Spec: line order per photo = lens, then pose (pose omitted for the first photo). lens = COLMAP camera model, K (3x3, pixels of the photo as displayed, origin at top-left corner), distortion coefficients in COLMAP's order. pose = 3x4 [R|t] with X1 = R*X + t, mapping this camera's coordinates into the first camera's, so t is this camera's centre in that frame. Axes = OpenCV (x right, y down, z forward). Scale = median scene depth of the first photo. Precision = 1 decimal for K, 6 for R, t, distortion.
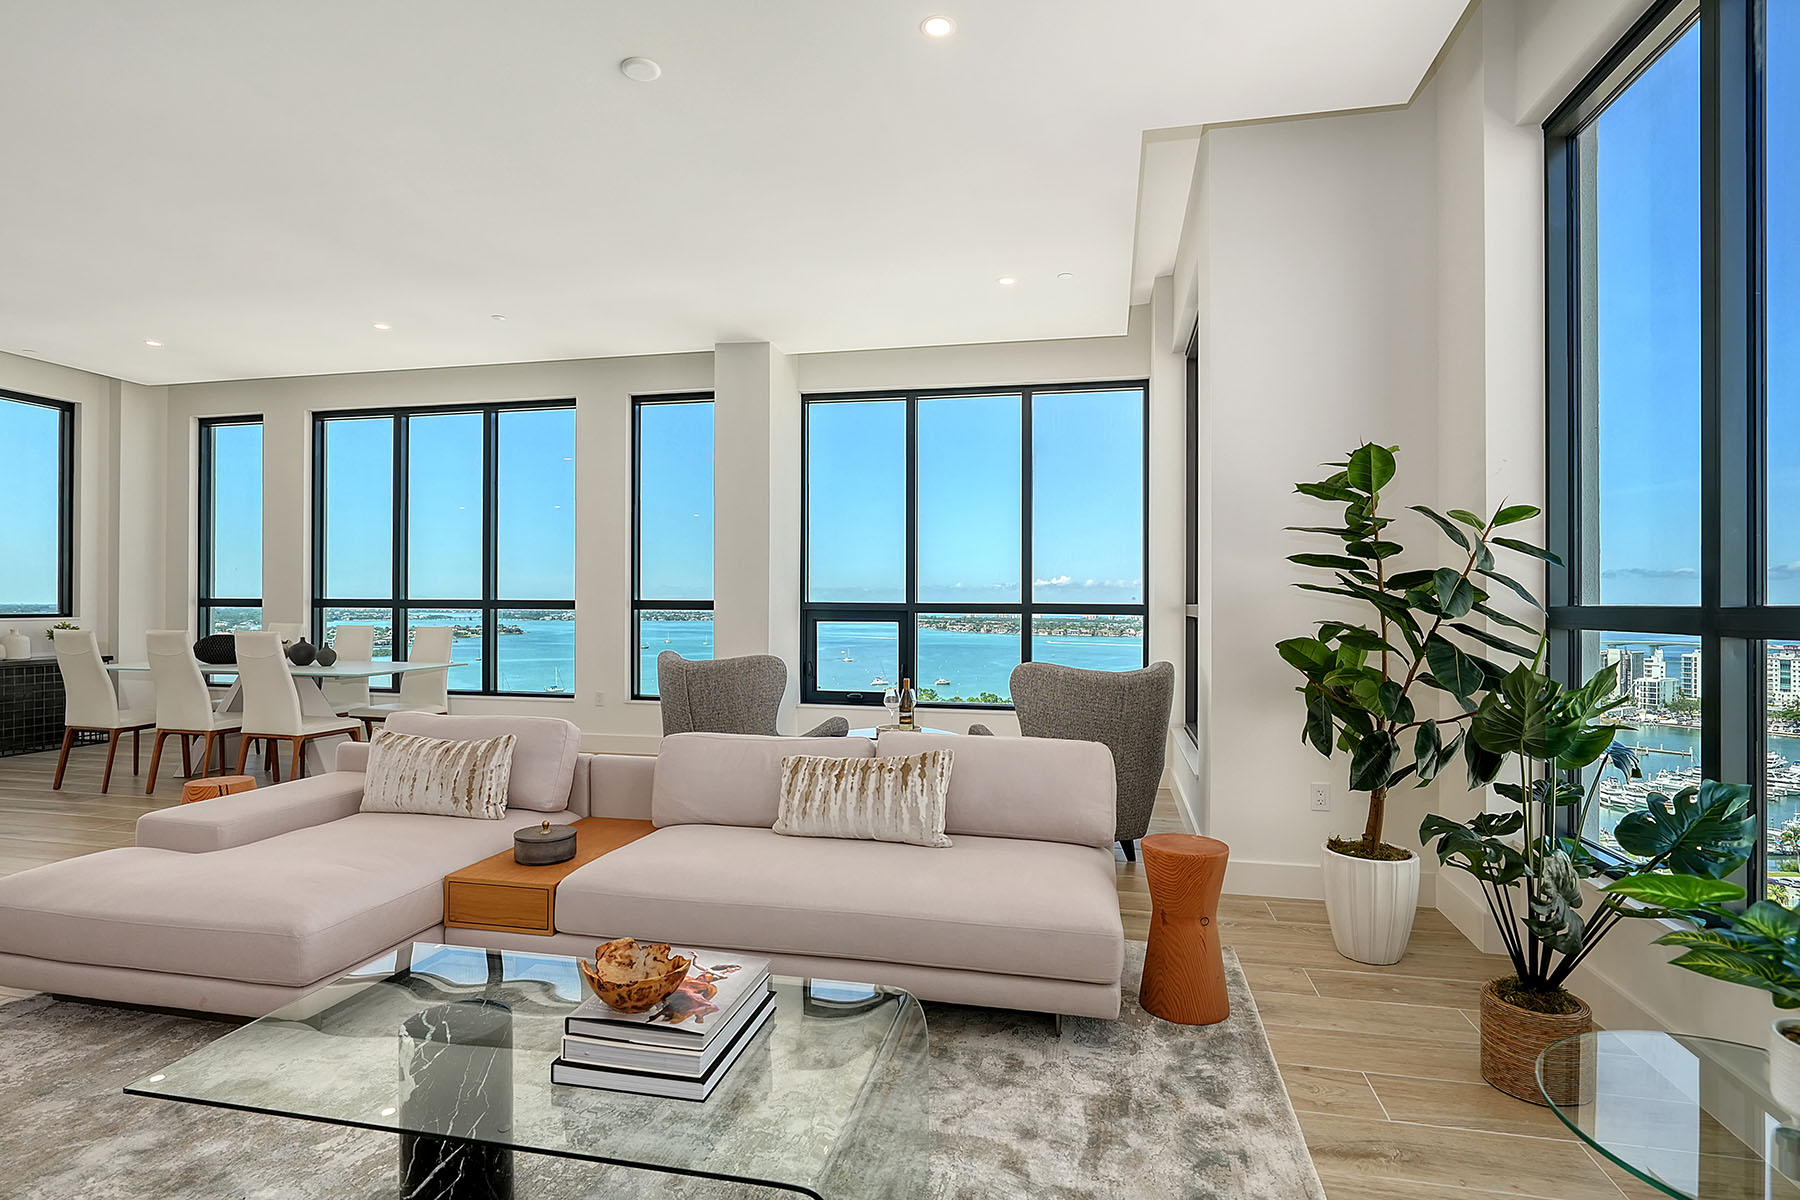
lens RADIAL K [[920.5, 0, 904.5], [0, 920.5, 605.1], [0, 0, 1]] dist [-0.011407, 0.003185]
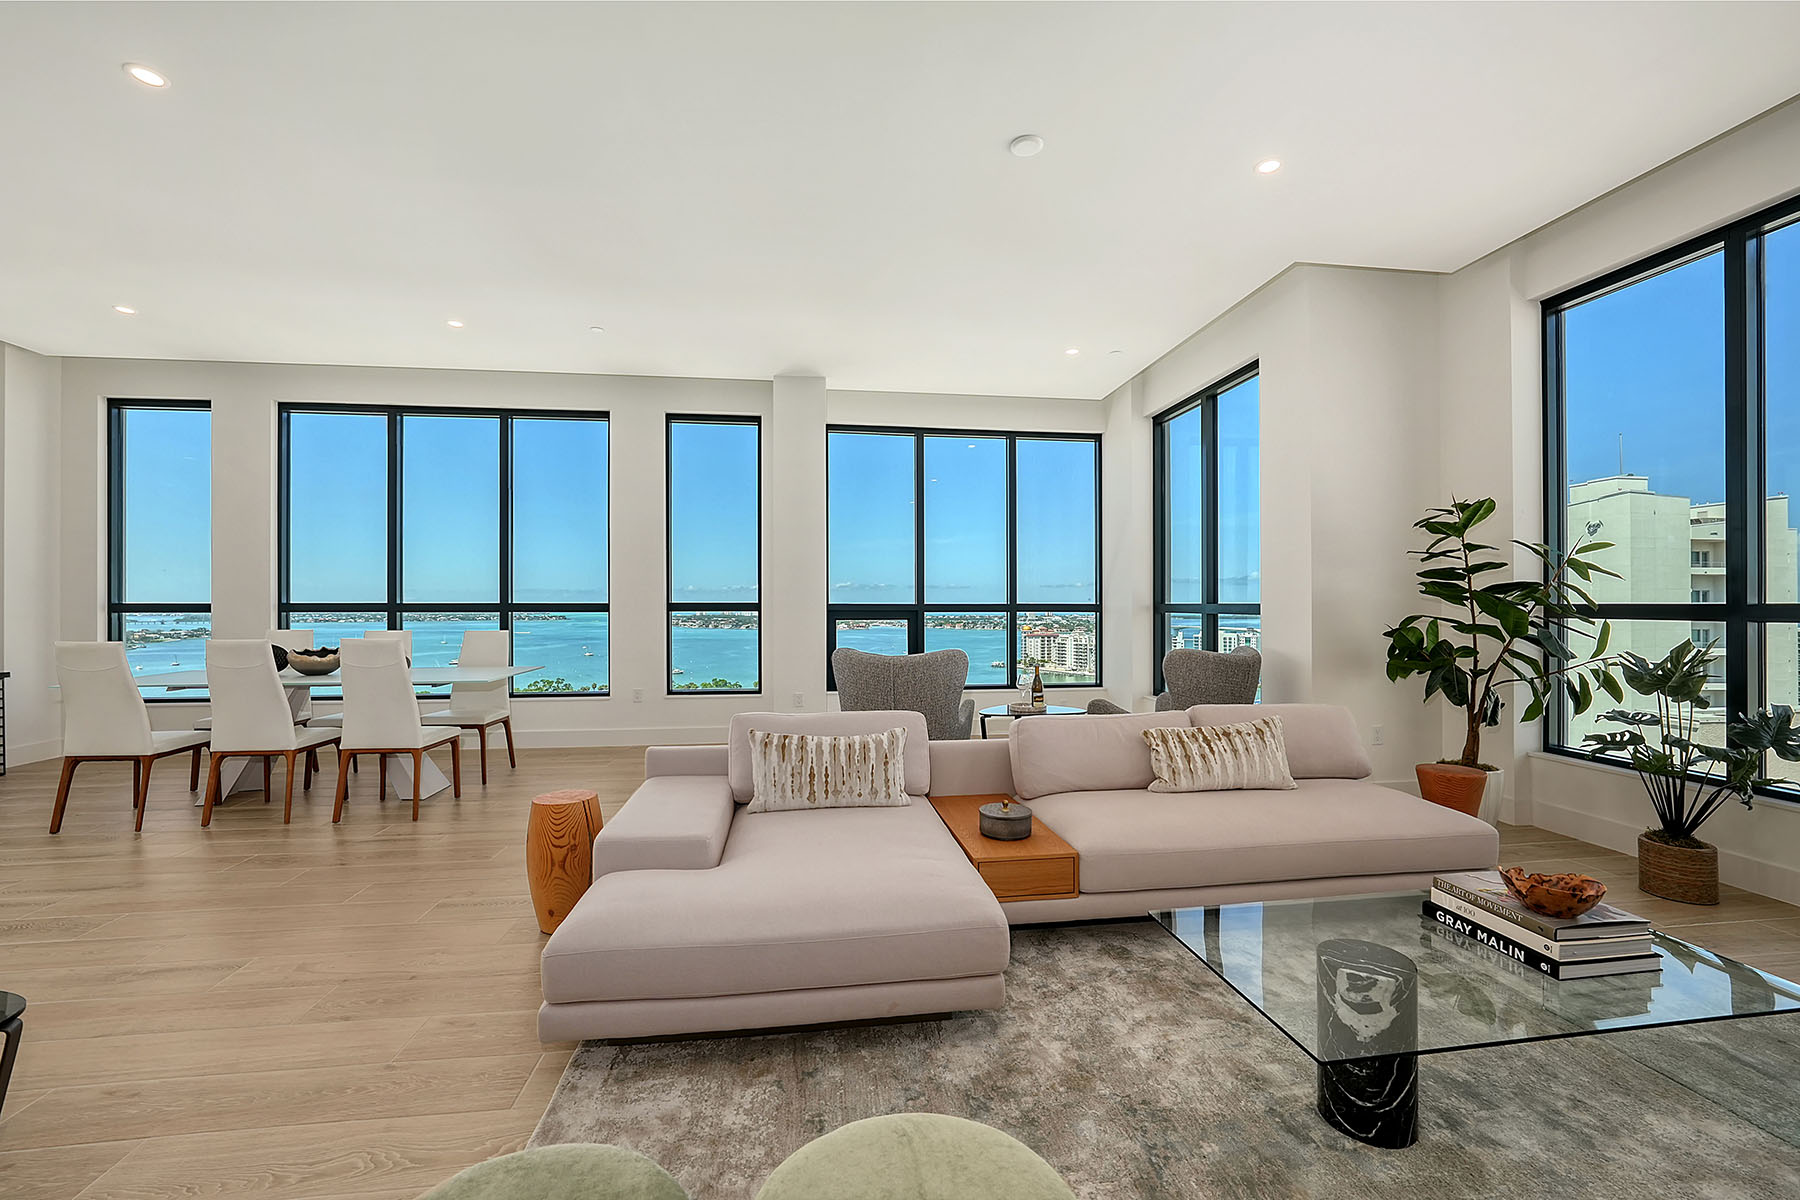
lens RADIAL K [[752.9, 0, 911.8], [0, 752.9, 602.7], [0, 0, 1]] dist [-0.012968, -0.000528]
pose [[0.937230, -0.004945, 0.348676, -0.340165], [0.005864, 0.999982, -0.001581, -0.002479], [-0.348661, 0.003526, 0.937242, 0.072991]]
